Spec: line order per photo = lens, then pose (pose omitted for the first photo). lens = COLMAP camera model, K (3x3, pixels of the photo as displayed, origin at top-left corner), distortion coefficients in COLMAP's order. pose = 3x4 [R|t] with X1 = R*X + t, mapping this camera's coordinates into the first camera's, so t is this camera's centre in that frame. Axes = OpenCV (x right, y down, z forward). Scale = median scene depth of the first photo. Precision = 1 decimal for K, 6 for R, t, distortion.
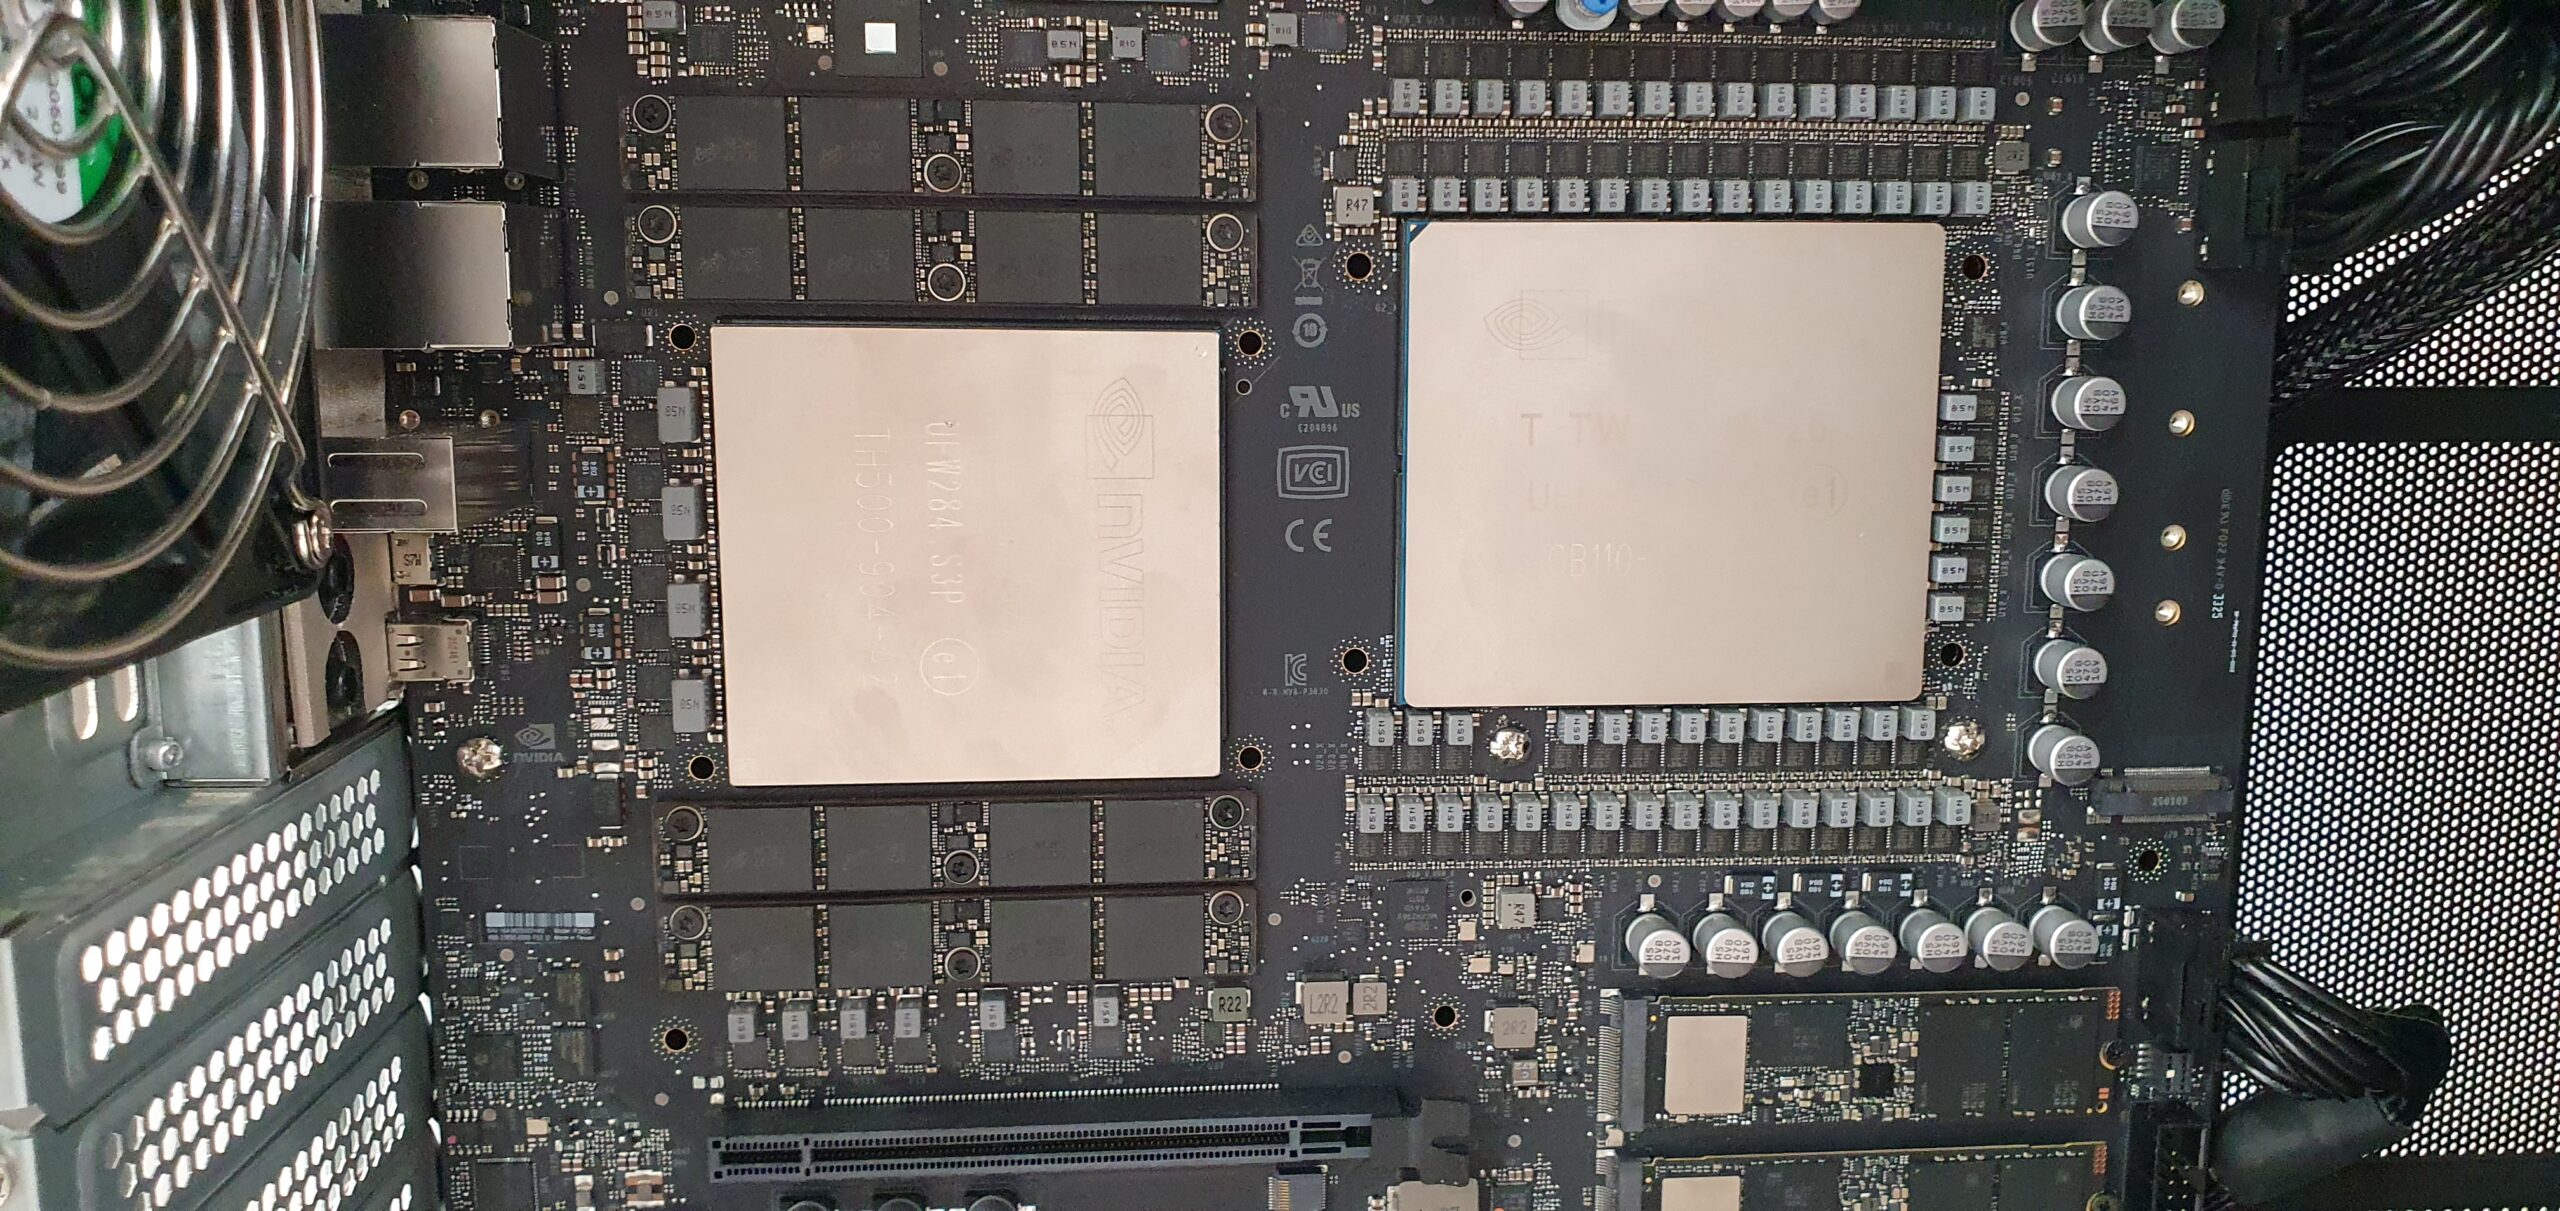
lens RADIAL K [[1967.7, 0, 1312.8], [0, 1967.7, 621.0], [0, 0, 1]] dist [0.247555, -0.931173]
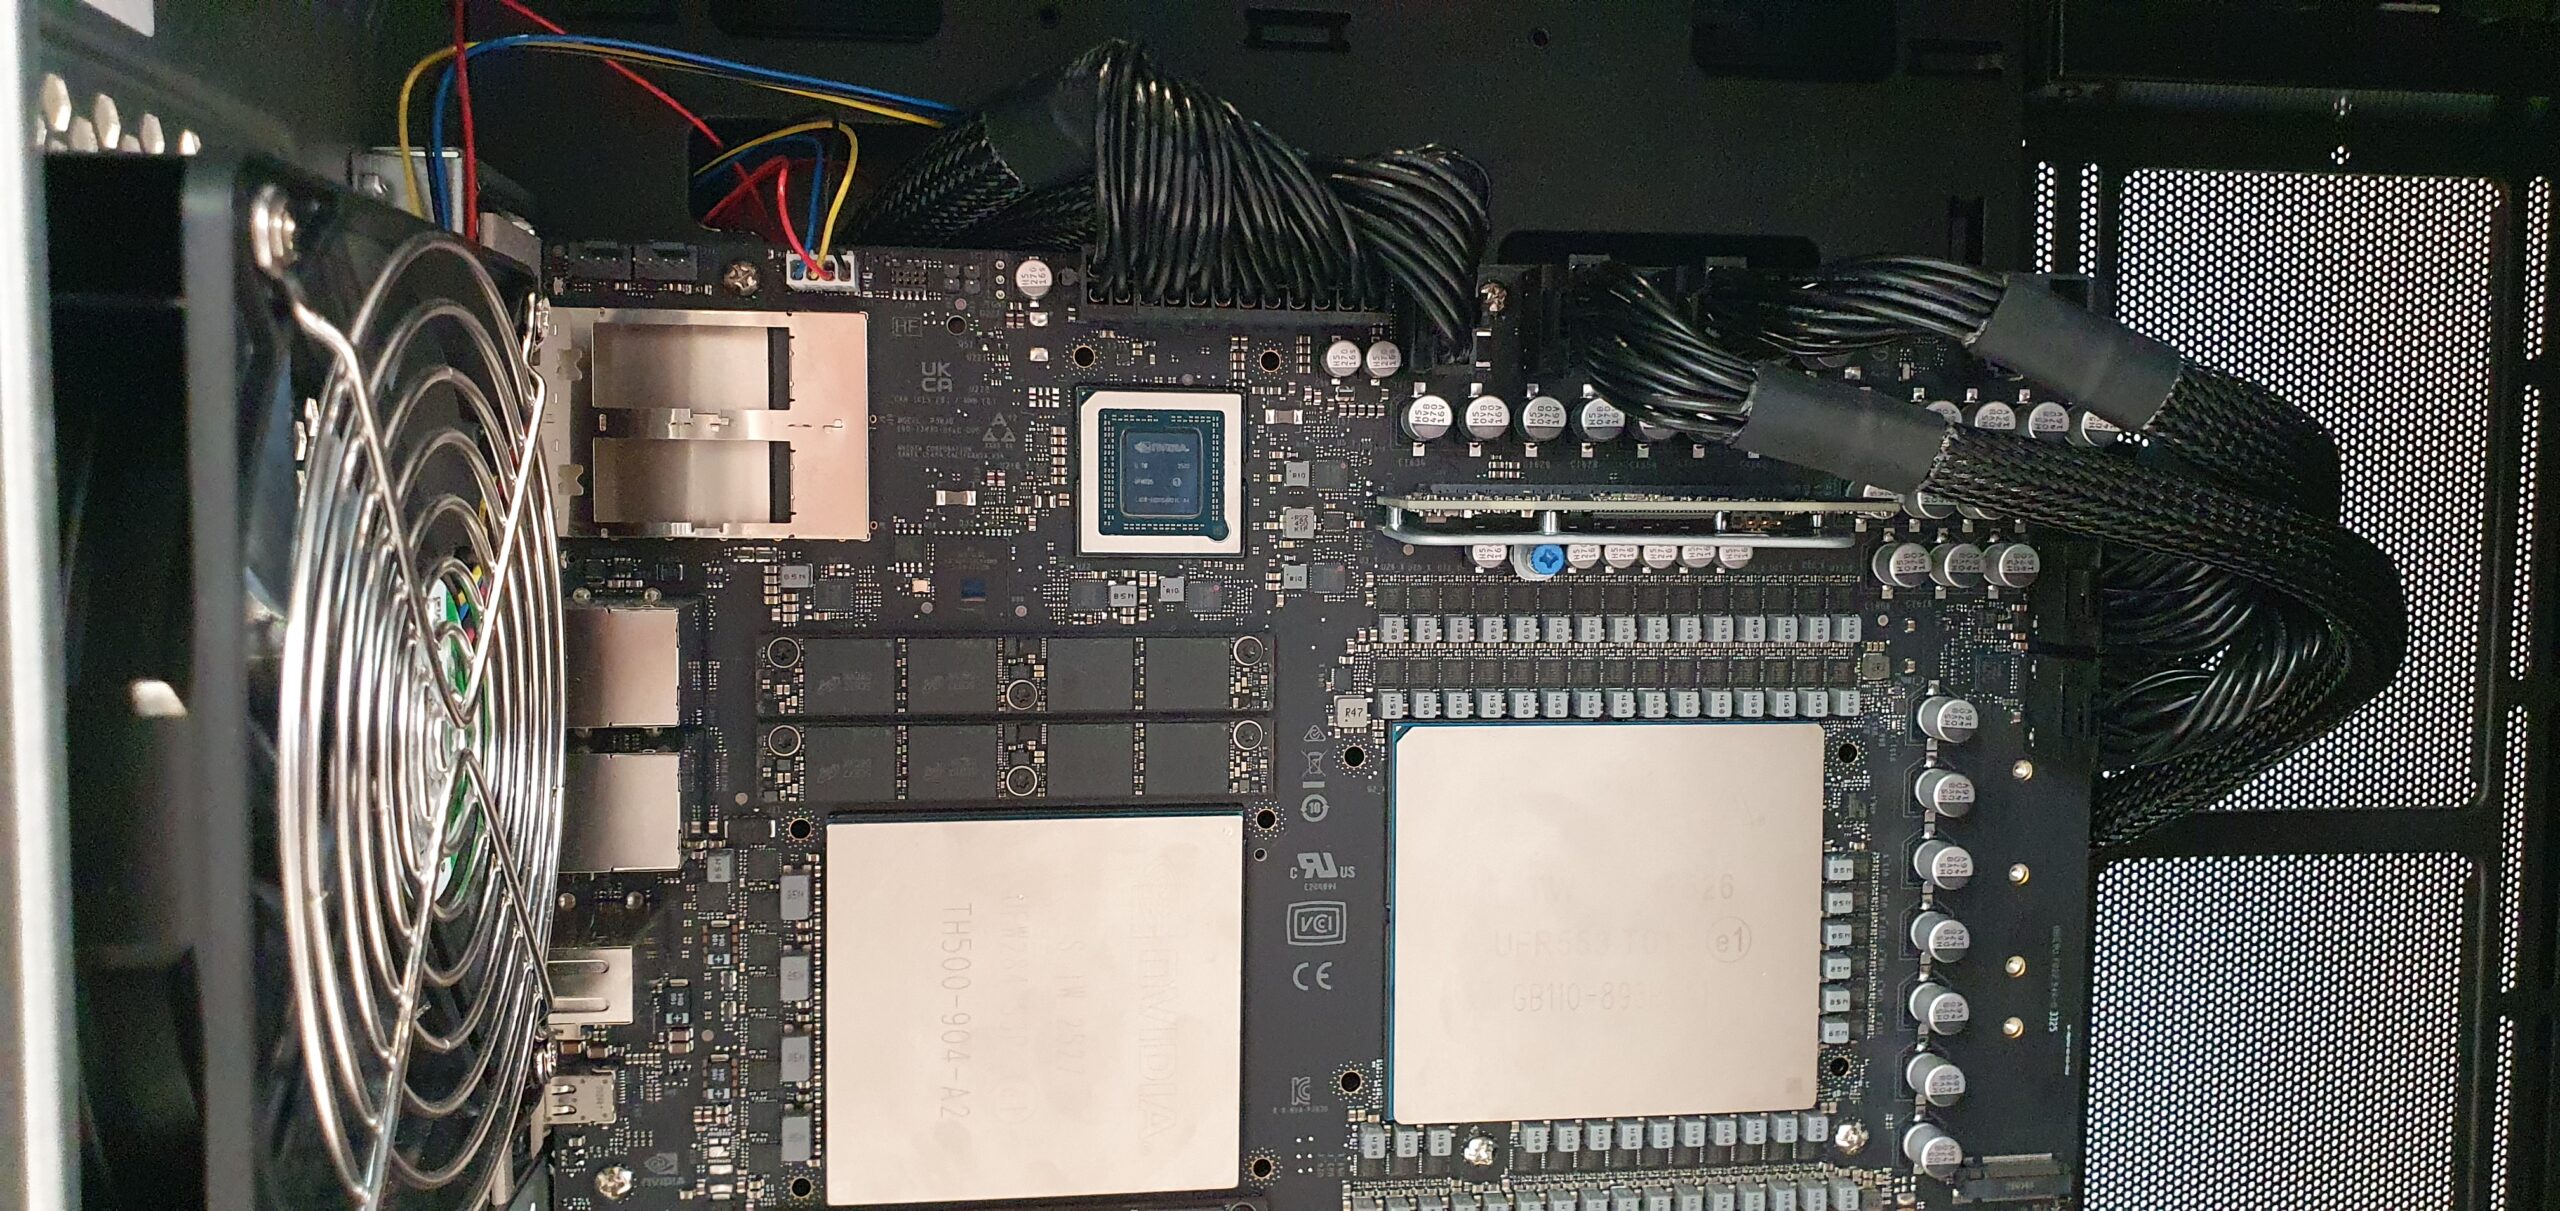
lens RADIAL K [[1967.7, 0, 1312.8], [0, 1967.7, 621.0], [0, 0, 1]] dist [0.247555, -0.931173]
pose [[0.998357, 0.001394, 0.057289, -0.071133], [0.003876, 0.995772, -0.091779, -0.147568], [-0.057174, 0.091850, 0.994130, -0.217804]]
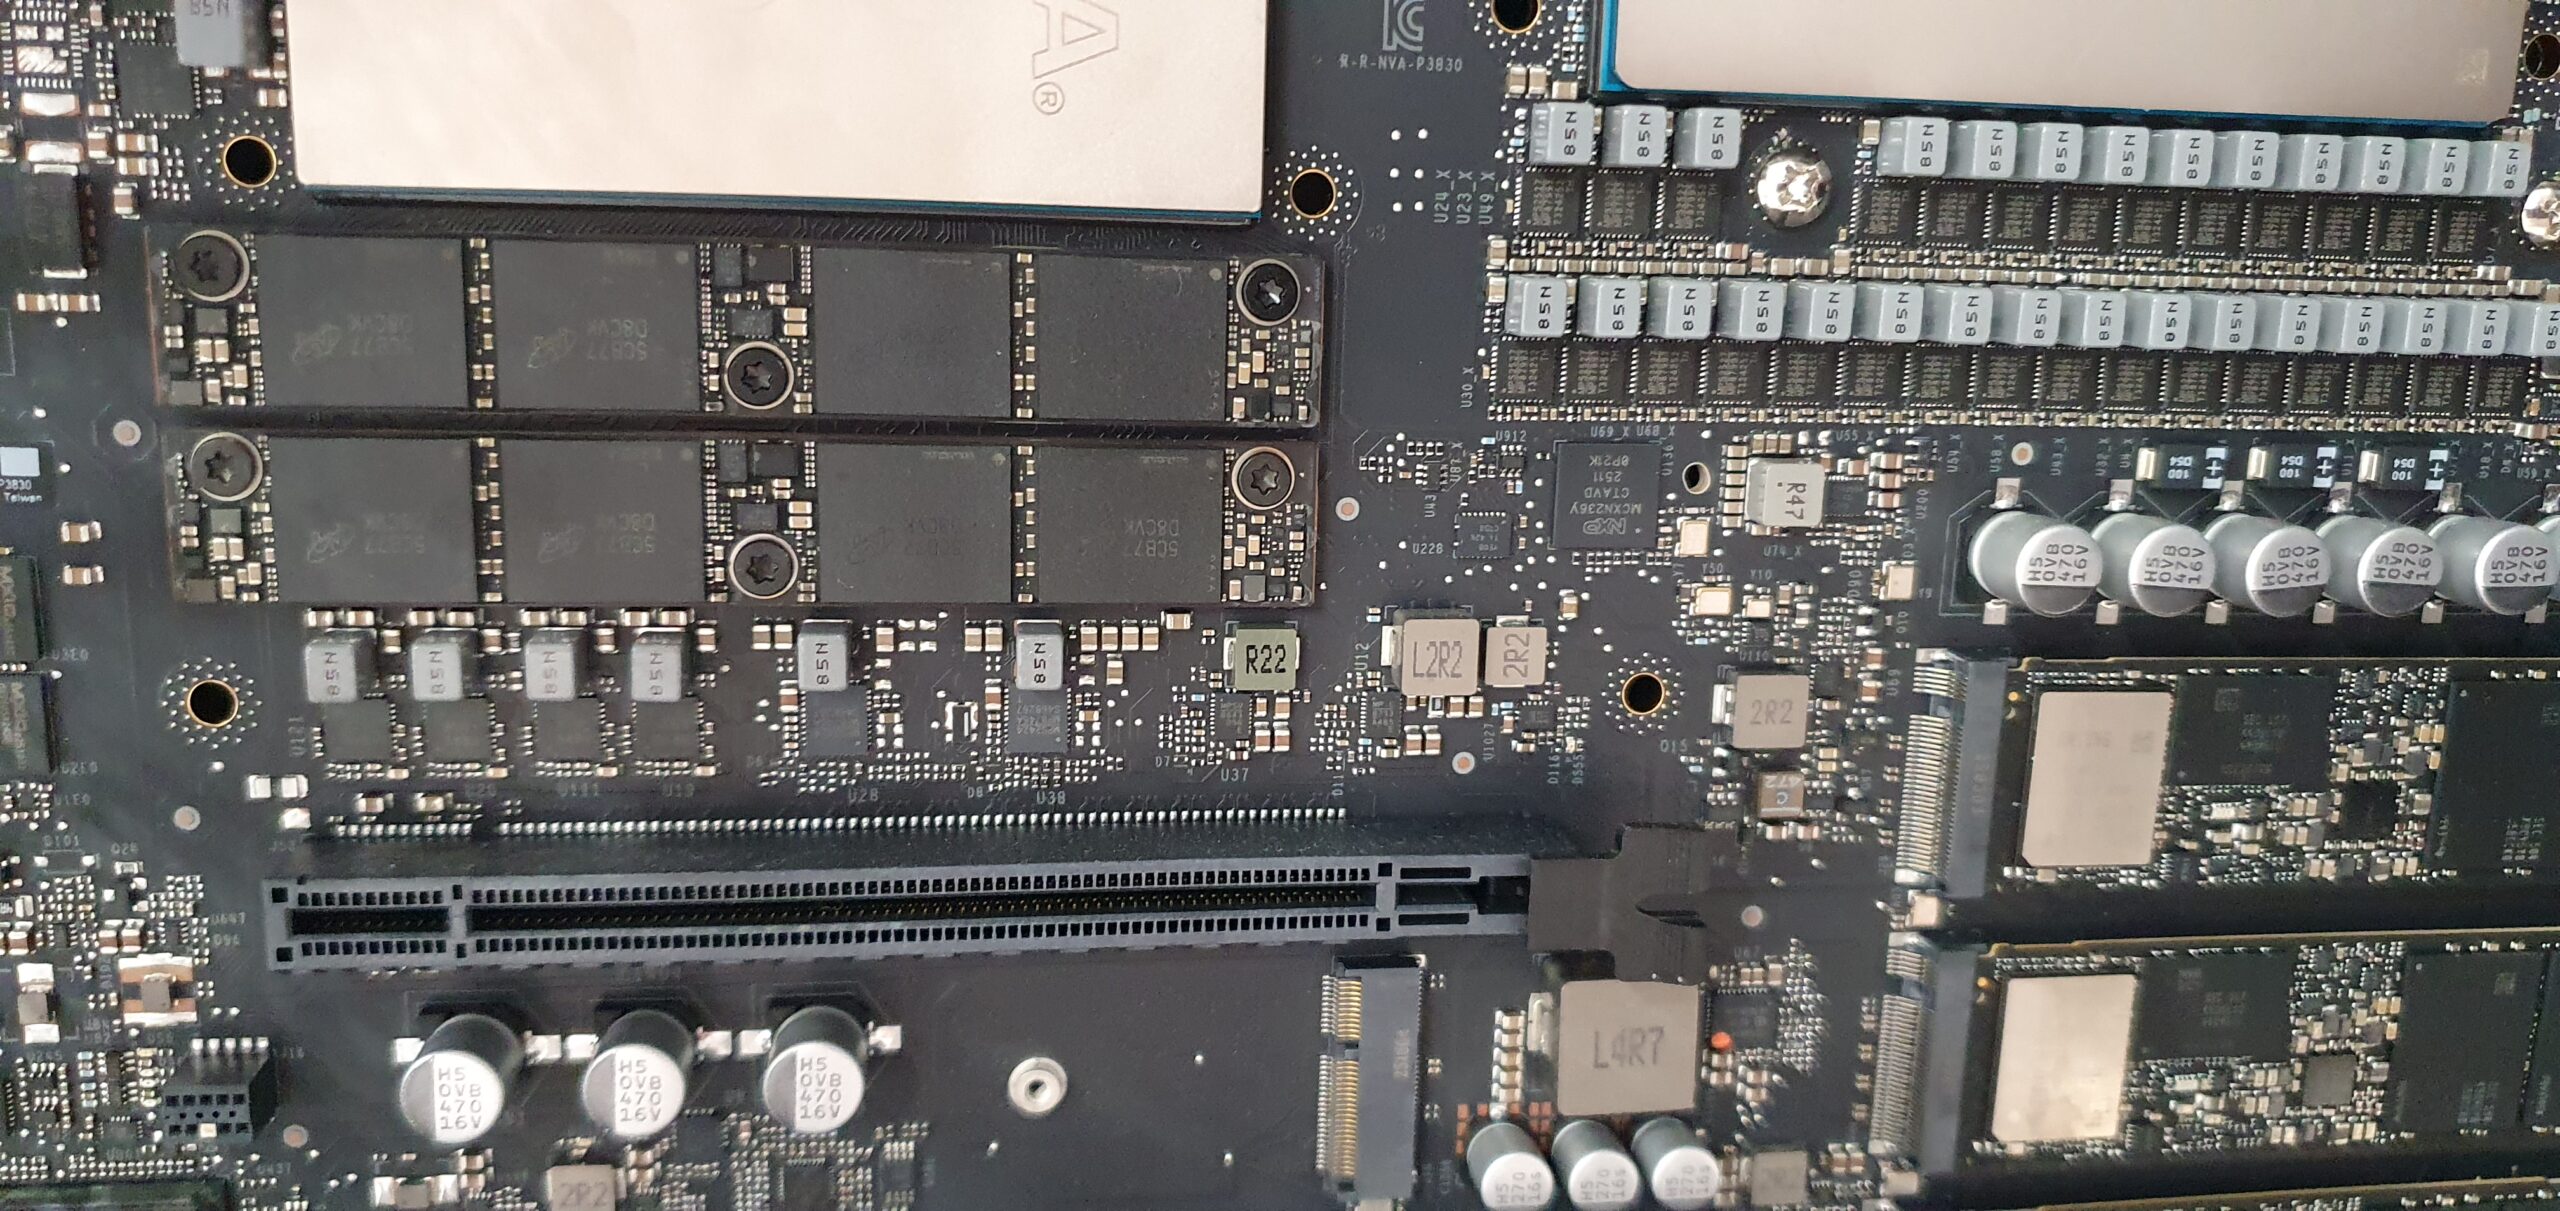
lens RADIAL K [[2059.4, 0, 1309.1], [0, 2059.4, 606.3], [0, 0, 1]] dist [0.084120, -0.260967]
pose [[0.997844, 0.011545, 0.064602, -0.068087], [-0.014157, 0.999095, 0.040117, 0.159630], [-0.064081, -0.040945, 0.997104, 0.448463]]
